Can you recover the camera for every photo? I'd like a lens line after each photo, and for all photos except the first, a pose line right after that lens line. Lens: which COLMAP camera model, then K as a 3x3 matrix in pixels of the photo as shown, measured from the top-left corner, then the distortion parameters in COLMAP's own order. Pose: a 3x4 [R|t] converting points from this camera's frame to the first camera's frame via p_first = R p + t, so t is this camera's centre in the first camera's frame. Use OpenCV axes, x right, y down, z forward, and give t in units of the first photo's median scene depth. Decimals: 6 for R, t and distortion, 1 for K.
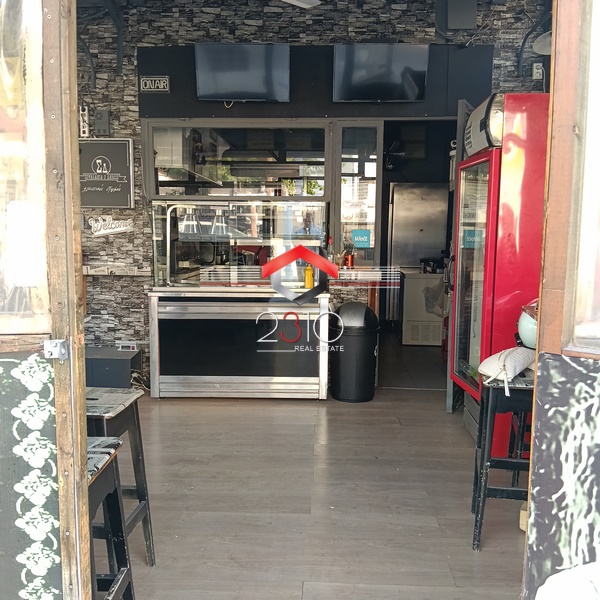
lens RADIAL K [[627.0, 0, 297.3], [0, 627.0, 299.6], [0, 0, 1]] dist [0.003195, 0.000000]
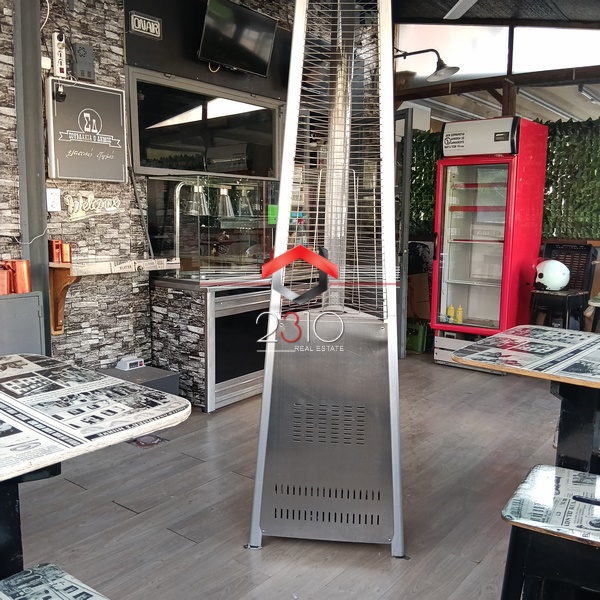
lens RADIAL K [[627.0, 0, 299.0], [0, 627.0, 294.3], [0, 0, 1]] dist [0.003195, 0.000000]
pose [[0.574844, -0.108240, 0.811073, -0.774870], [0.083422, 0.993800, 0.073501, -0.049435], [-0.814000, 0.025410, 0.580309, 0.387756]]
